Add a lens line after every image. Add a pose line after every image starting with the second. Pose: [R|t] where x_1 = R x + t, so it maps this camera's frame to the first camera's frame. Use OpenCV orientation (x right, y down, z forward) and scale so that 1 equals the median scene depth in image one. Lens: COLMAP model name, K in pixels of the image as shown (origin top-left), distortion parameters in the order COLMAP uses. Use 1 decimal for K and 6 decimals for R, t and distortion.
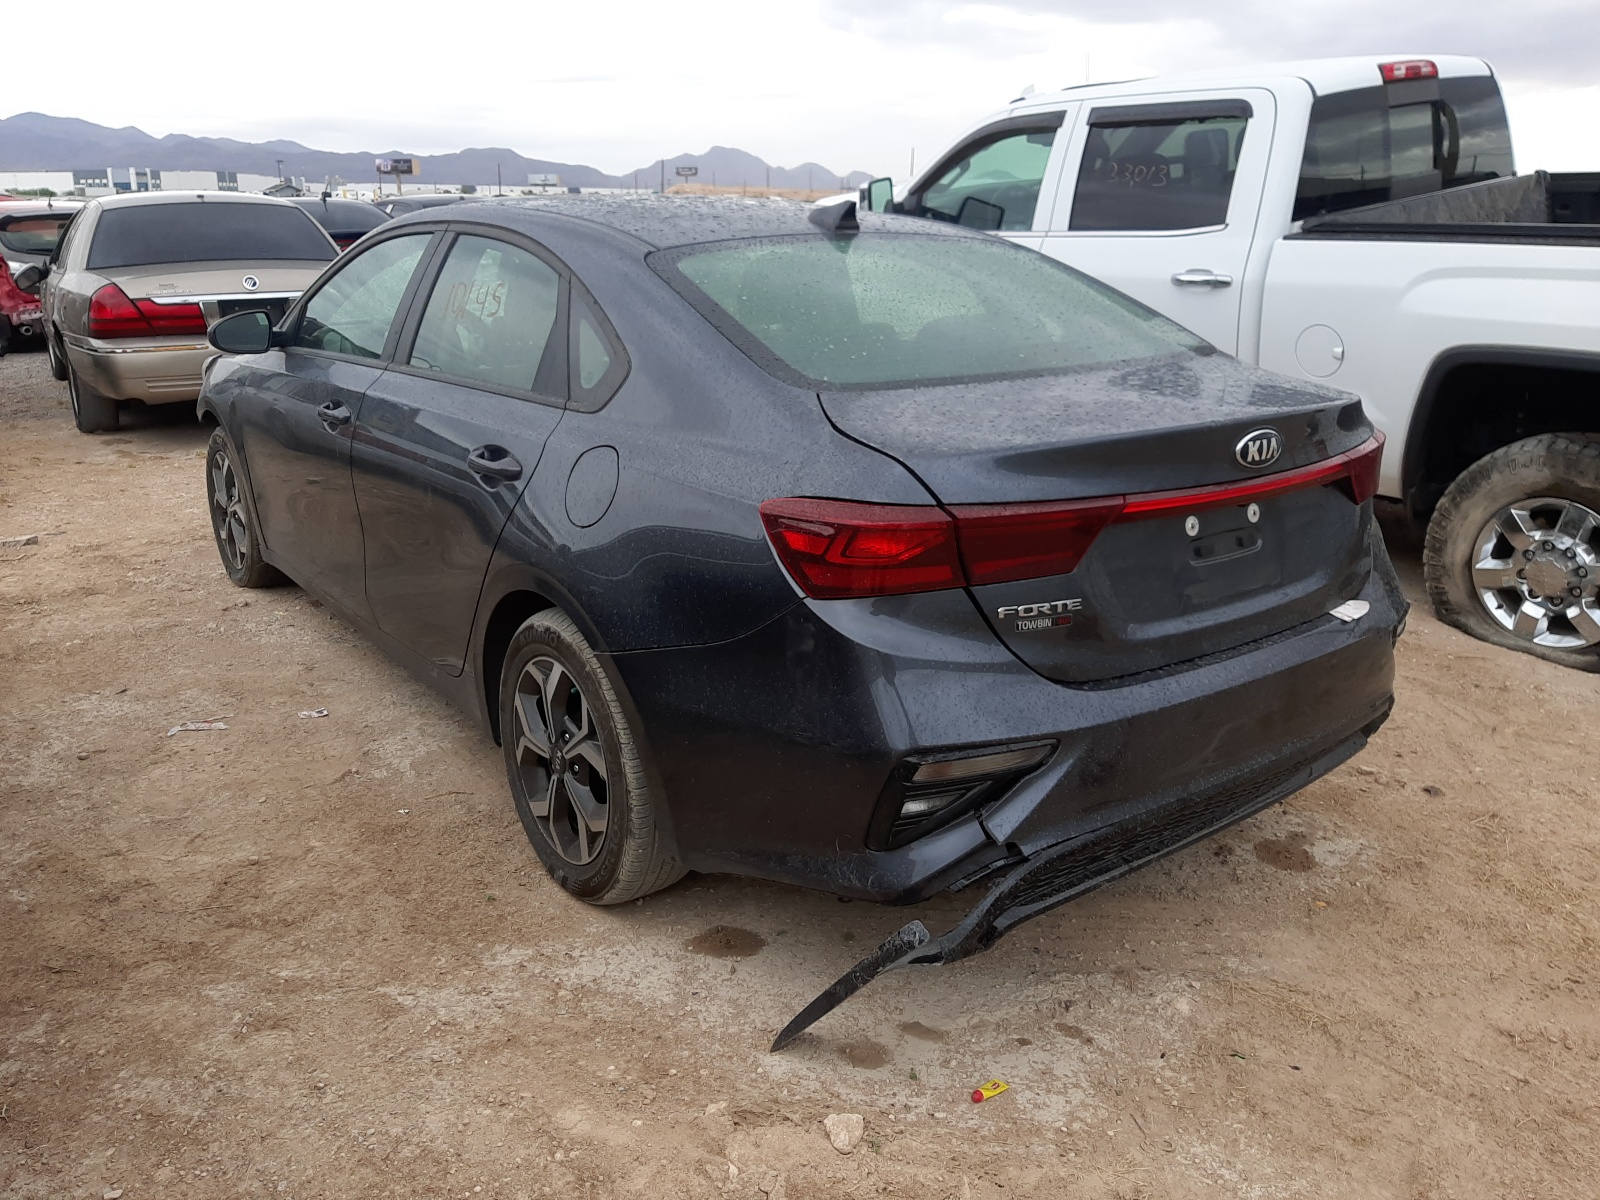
lens RADIAL K [[1194.8, 0, 797.2], [0, 1194.8, 593.3], [0, 0, 1]] dist [-0.041774, -0.006298]
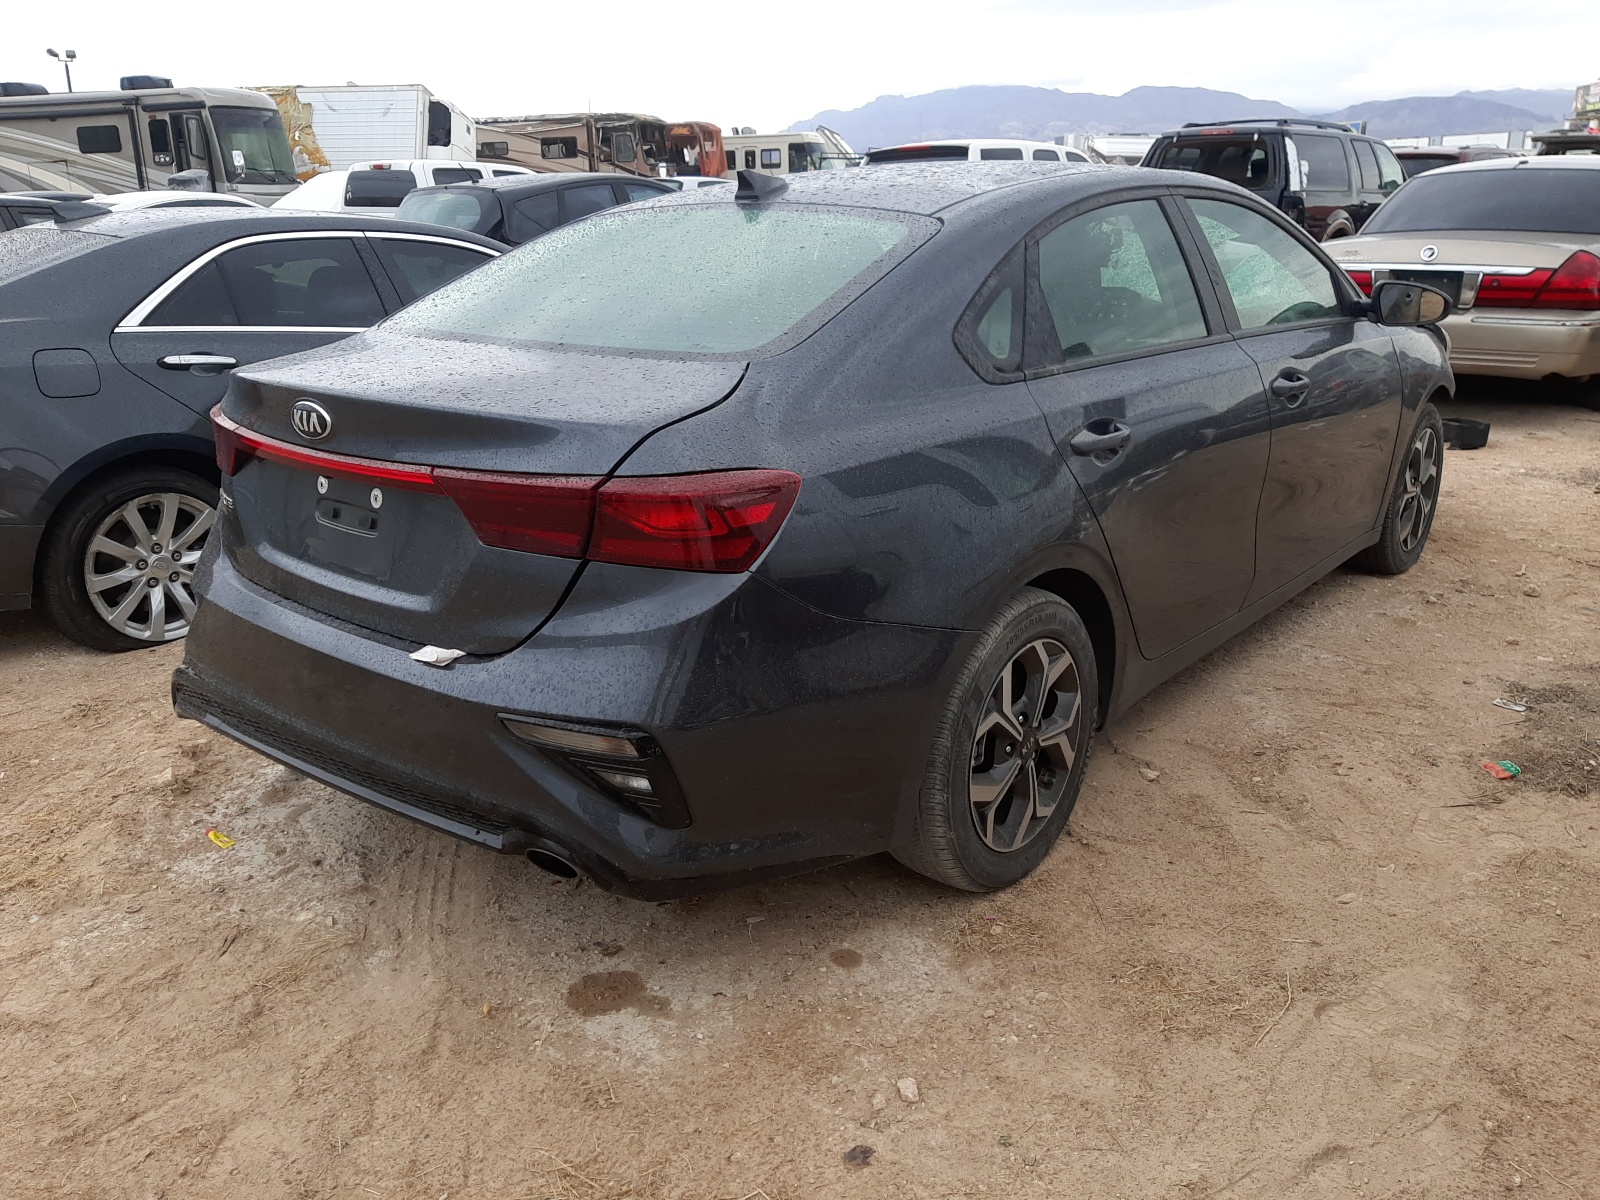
lens RADIAL K [[1194.8, 0, 797.2], [0, 1194.8, 606.8], [0, 0, 1]] dist [-0.041774, -0.006298]
pose [[0.281786, 0.312362, -0.907208, 1.251061], [-0.279505, 0.931238, 0.233820, -0.275414], [0.917863, 0.187682, 0.349717, 0.910069]]
